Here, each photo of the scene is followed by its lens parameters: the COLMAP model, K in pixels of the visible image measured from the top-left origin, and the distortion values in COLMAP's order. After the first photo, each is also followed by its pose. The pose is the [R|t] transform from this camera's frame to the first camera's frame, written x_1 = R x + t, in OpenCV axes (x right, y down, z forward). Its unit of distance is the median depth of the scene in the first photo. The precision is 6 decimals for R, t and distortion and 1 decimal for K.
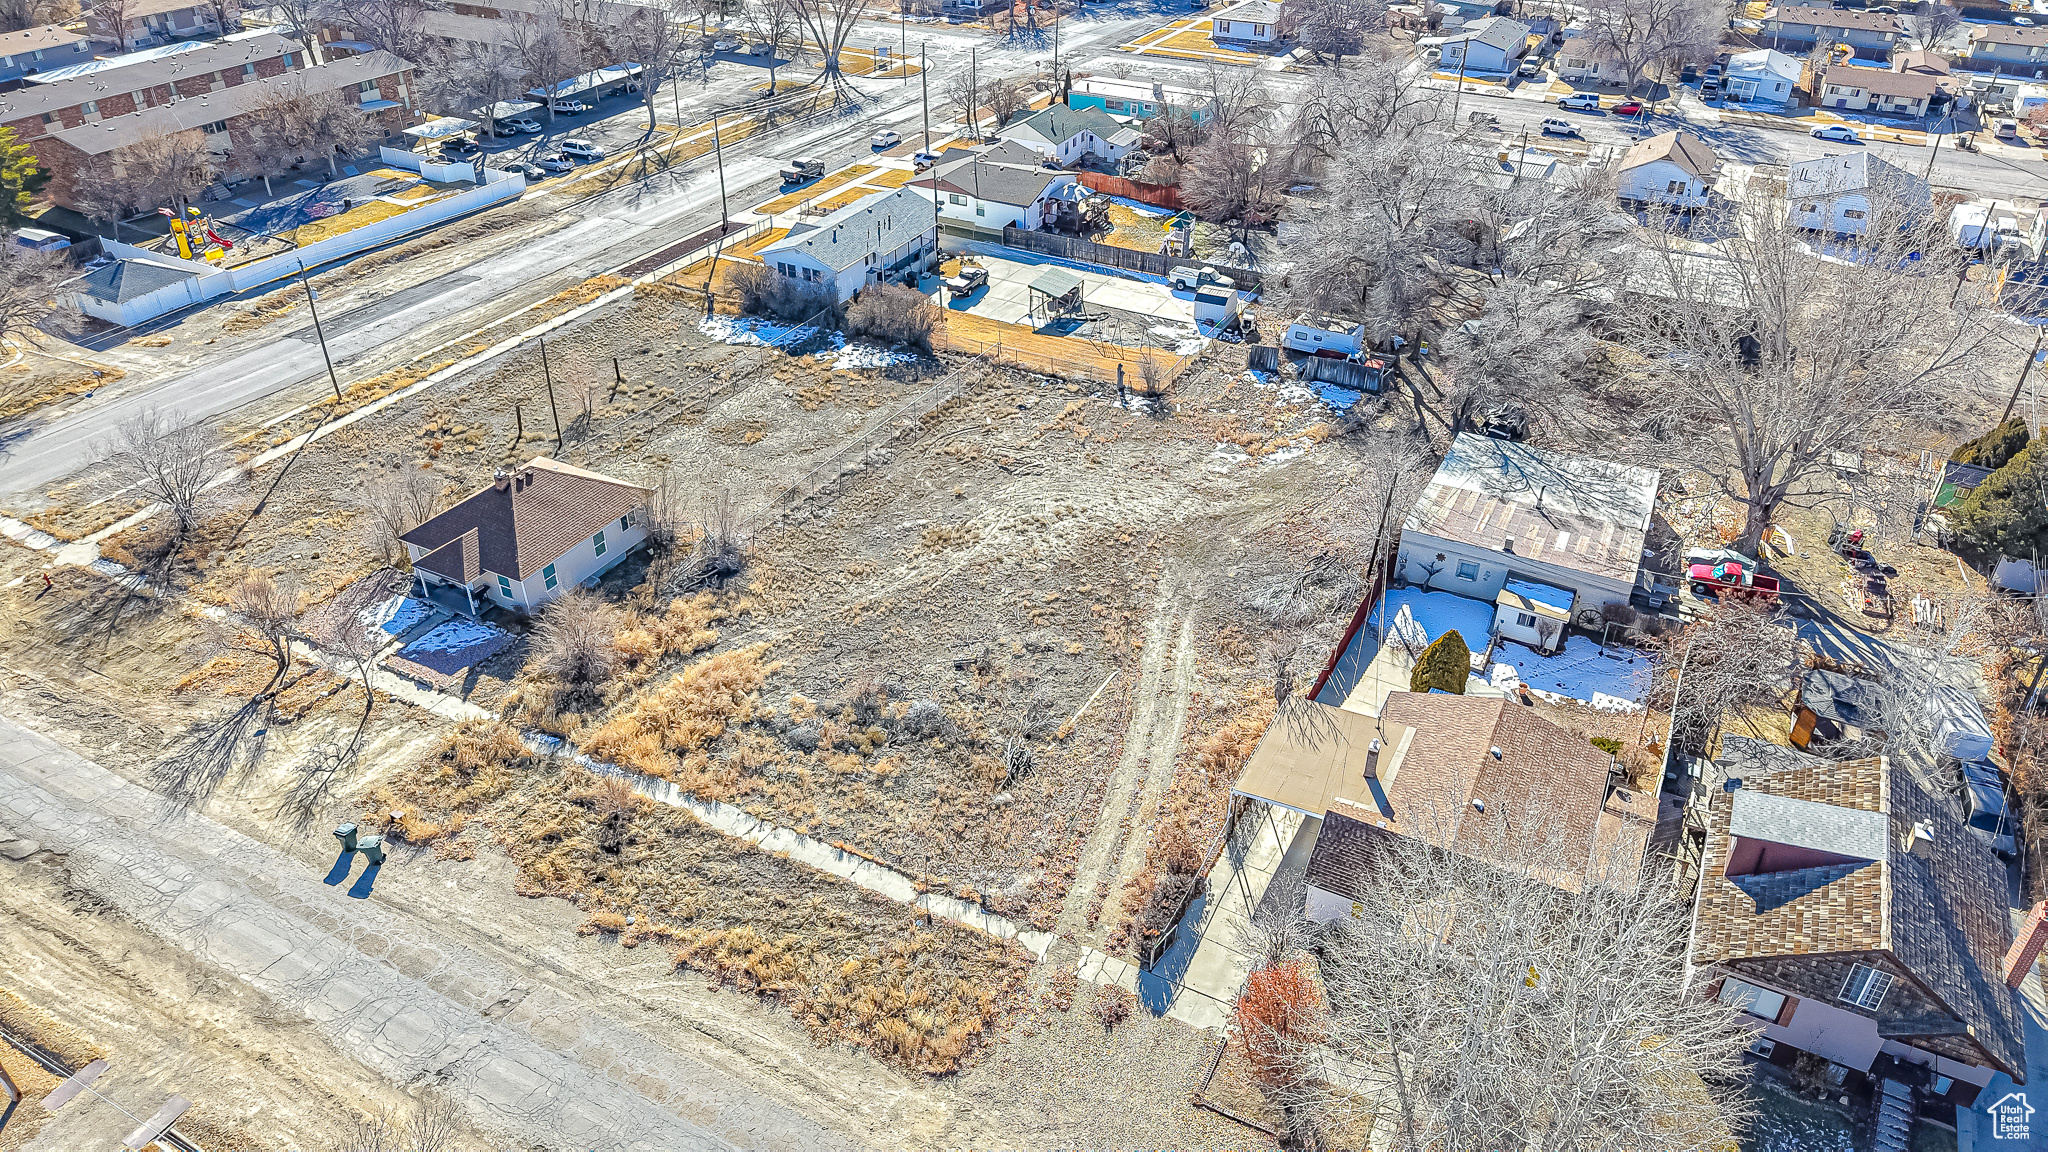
lens RADIAL K [[1372.4, 0, 1026.9], [0, 1372.4, 585.6], [0, 0, 1]] dist [0.028900, -0.036820]
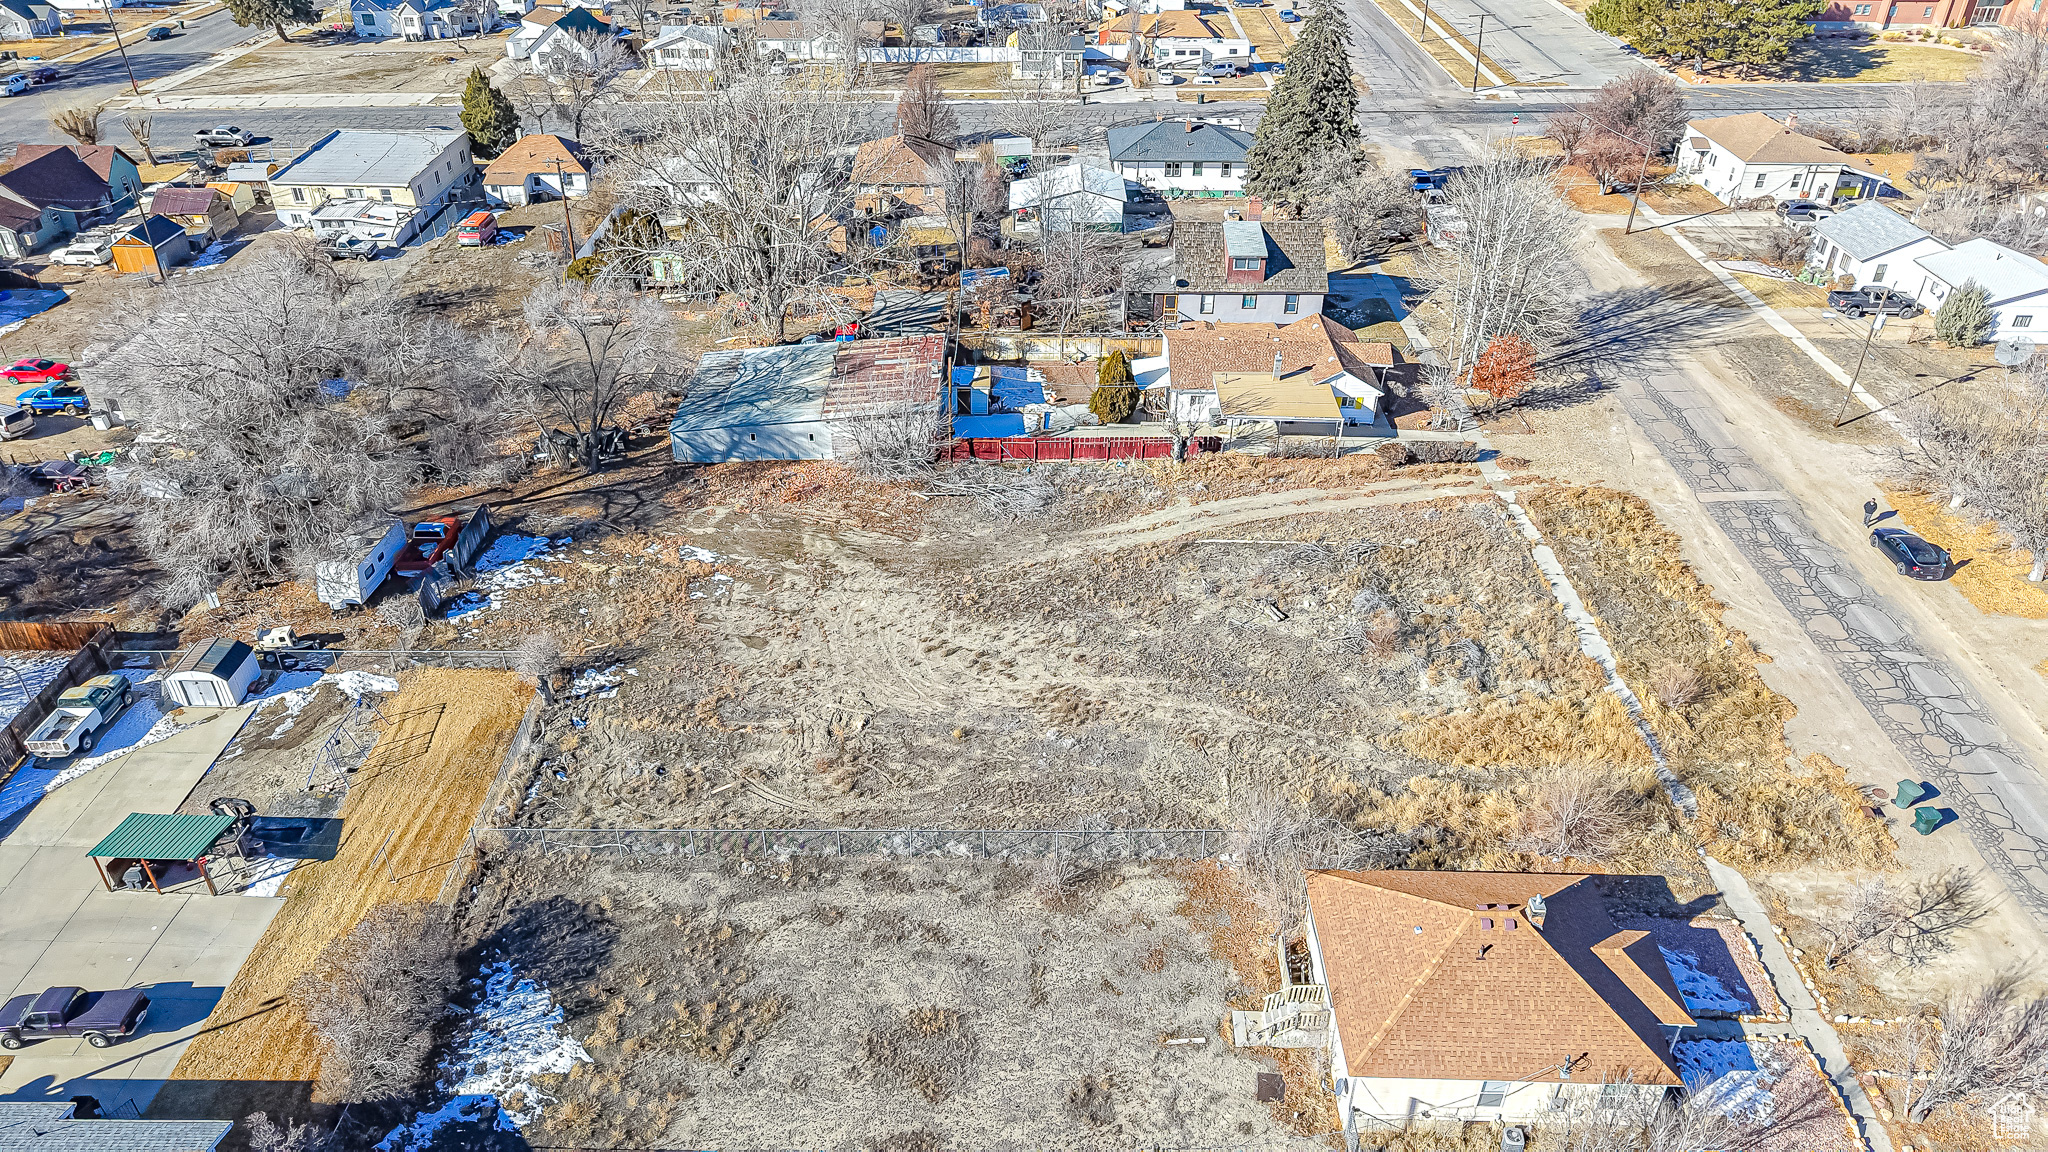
lens RADIAL K [[1372.4, 0, 1024.8], [0, 1372.4, 568.9], [0, 0, 1]] dist [0.028900, -0.036820]
pose [[-0.451962, -0.486147, 0.747925, -0.648445], [0.484320, 0.570373, 0.663407, -0.667703], [-0.749109, 0.662070, -0.022336, 1.056858]]
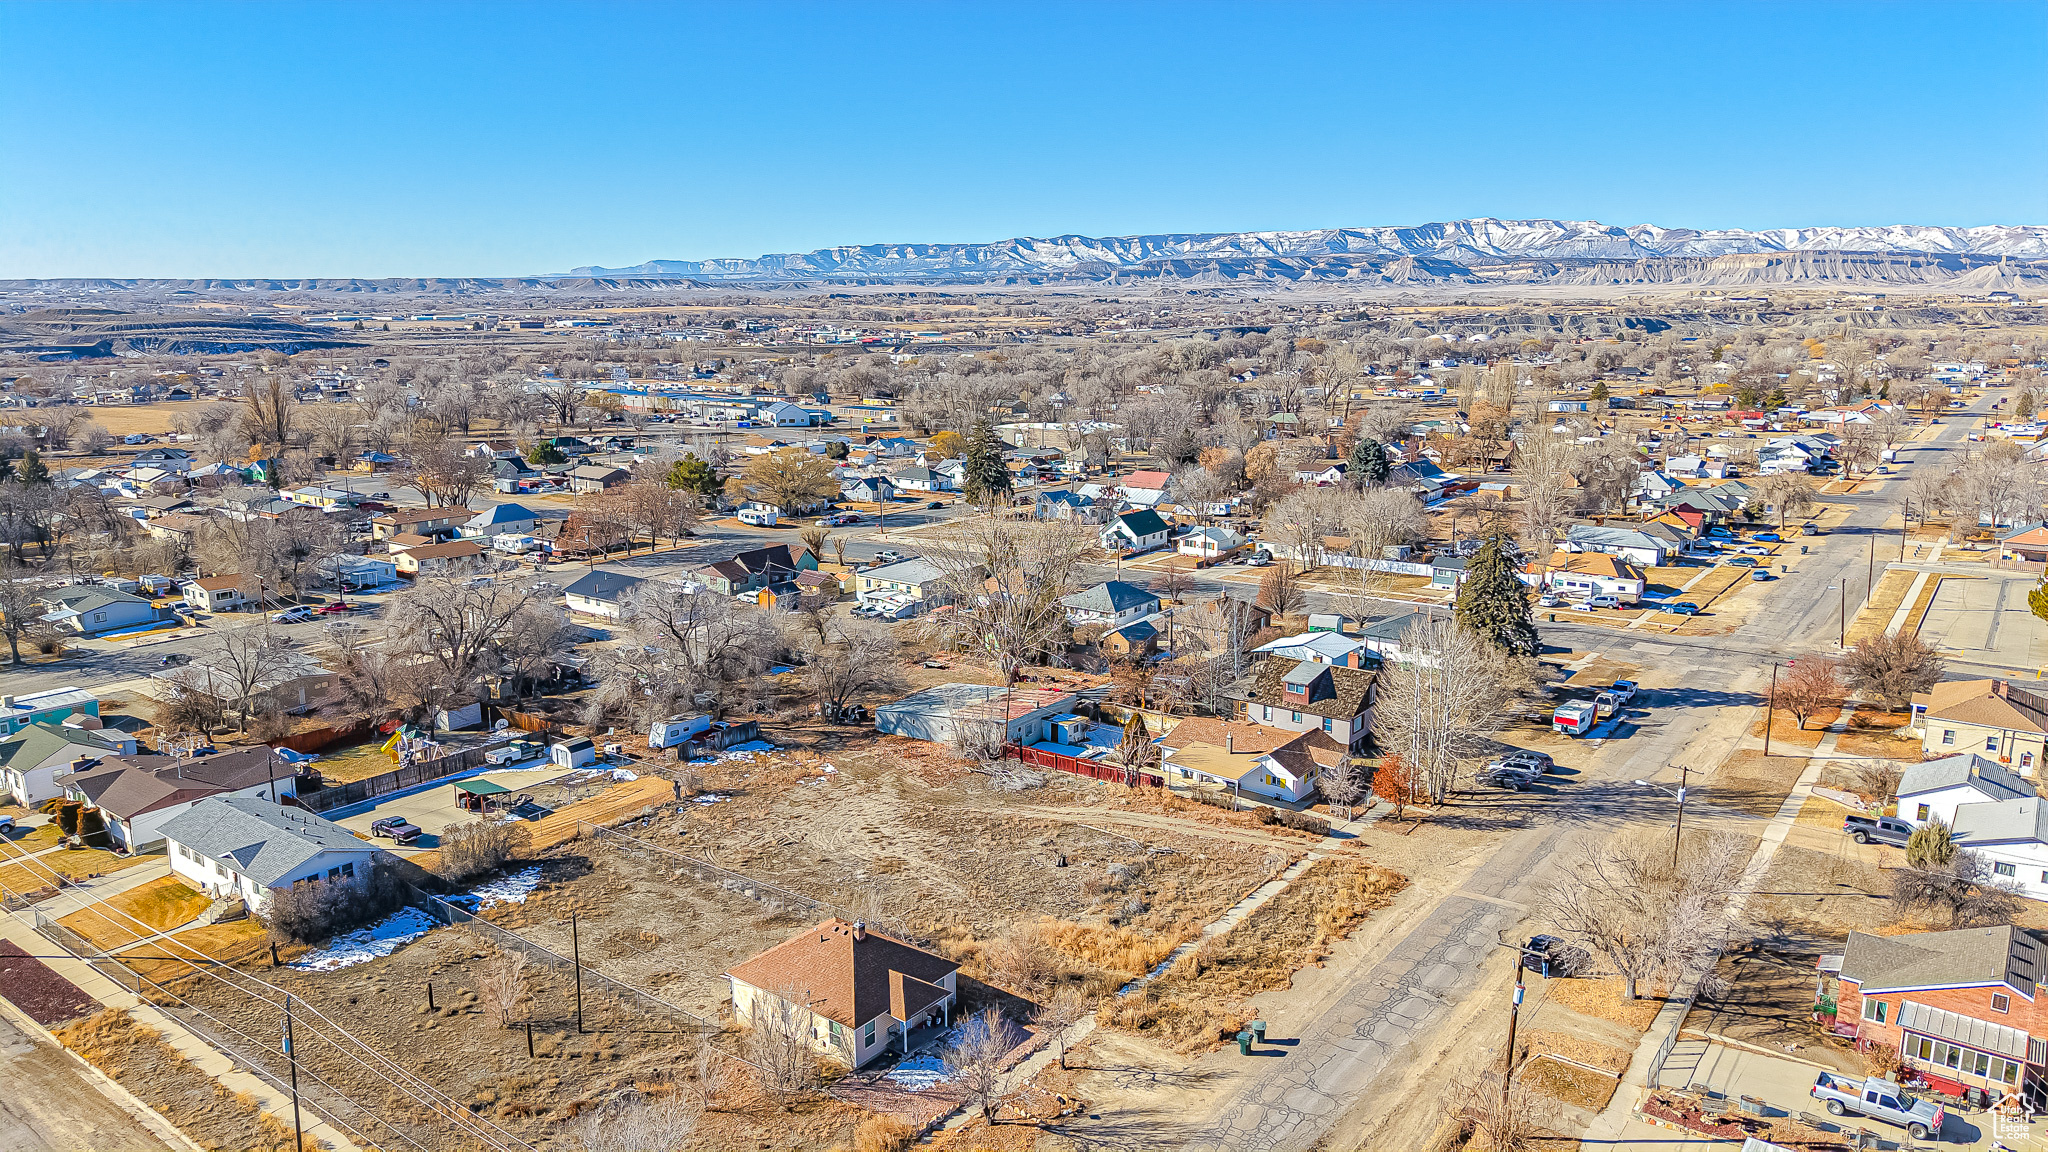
lens RADIAL K [[1372.4, 0, 1027.9], [0, 1372.4, 524.7], [0, 0, 1]] dist [0.028900, -0.036820]
pose [[0.160990, -0.162368, 0.973509, -1.324507], [0.543987, 0.837618, 0.049744, -0.315733], [-0.823505, 0.521568, 0.223174, 0.473415]]
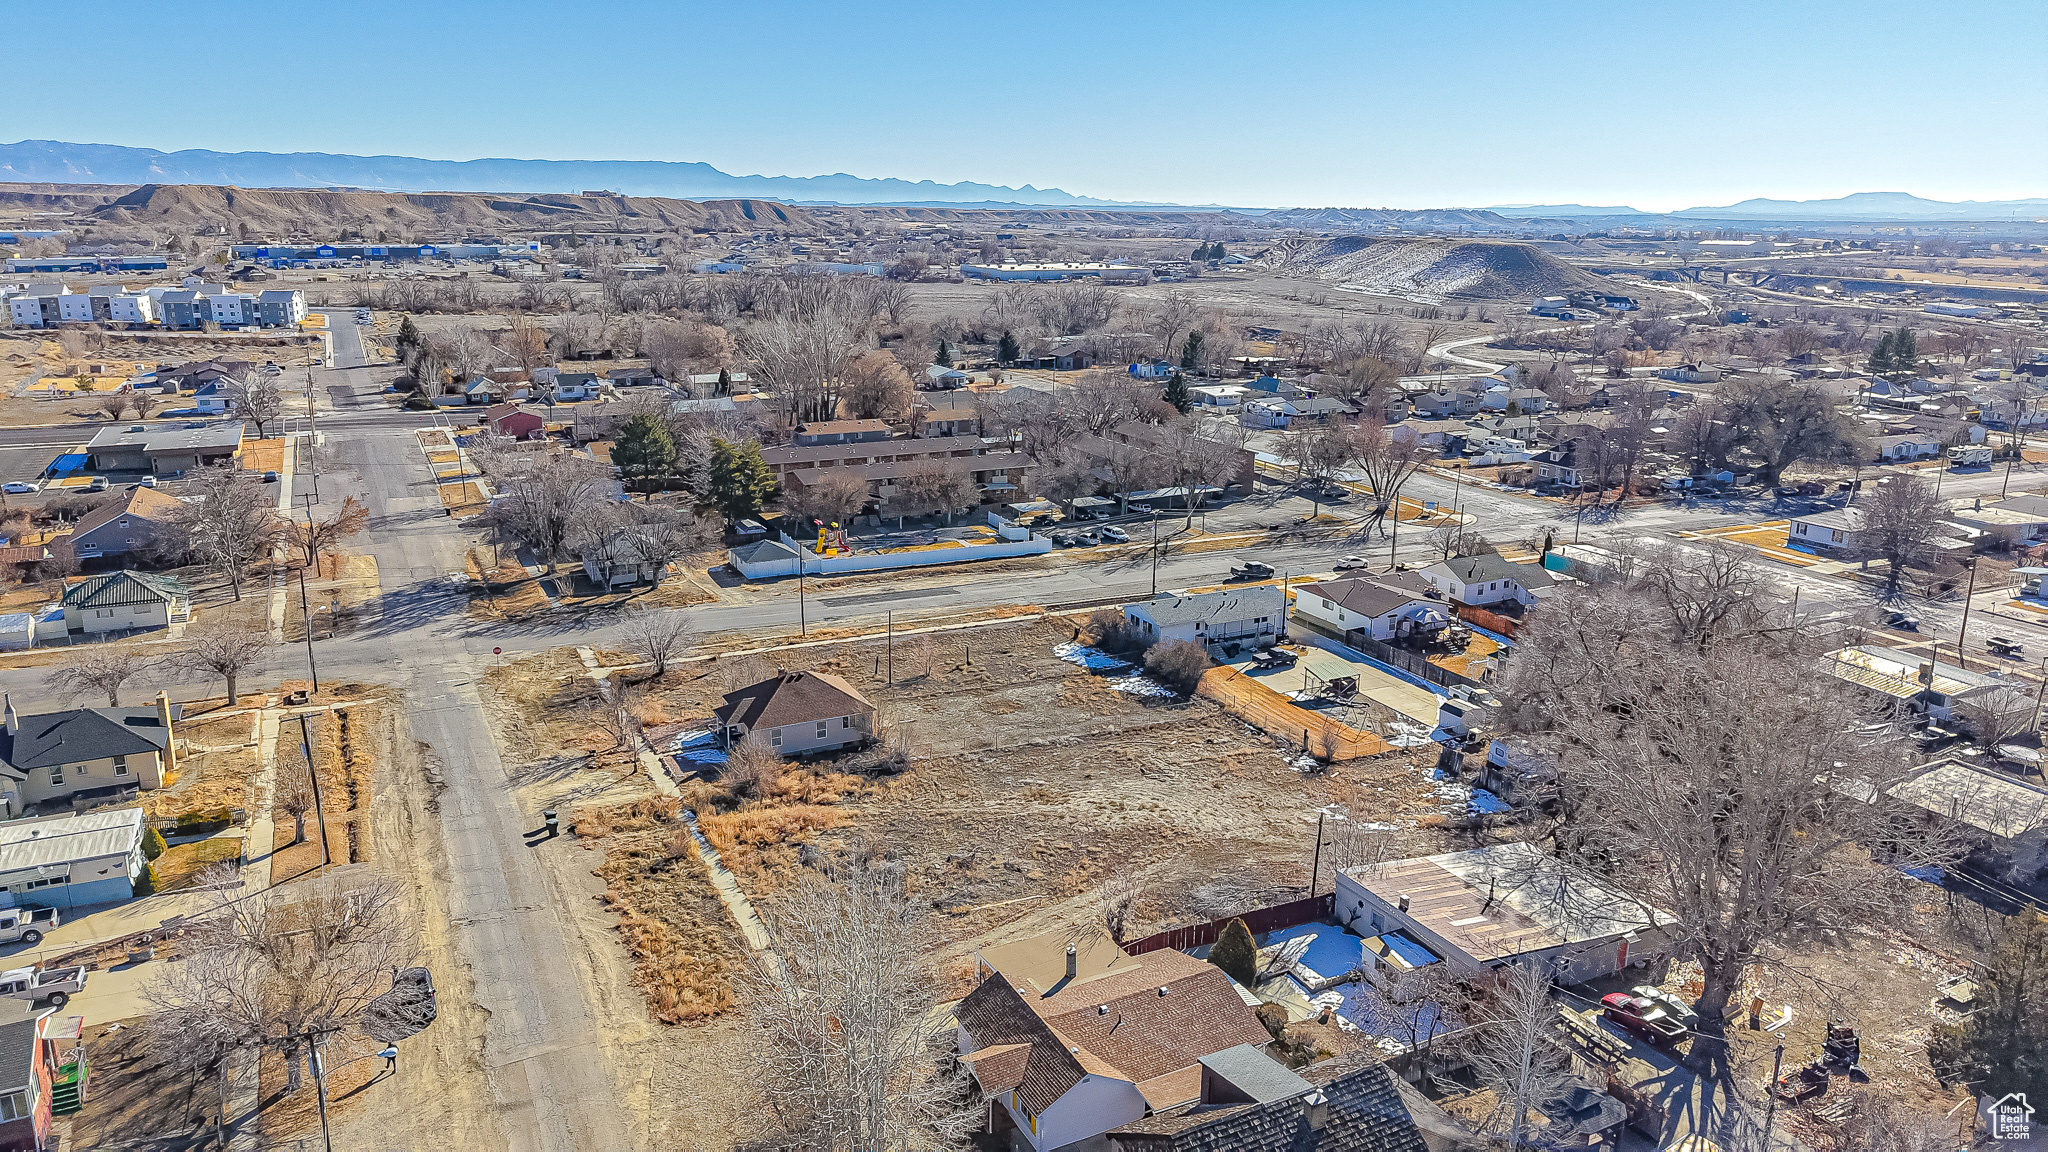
lens RADIAL K [[1372.4, 0, 1023.0], [0, 1372.4, 560.3], [0, 0, 1]] dist [0.028900, -0.036820]
pose [[0.810829, 0.145570, -0.566891, 0.672249], [-0.326511, 0.916354, -0.231703, 0.073020], [0.485743, 0.372968, 0.790537, -0.124656]]
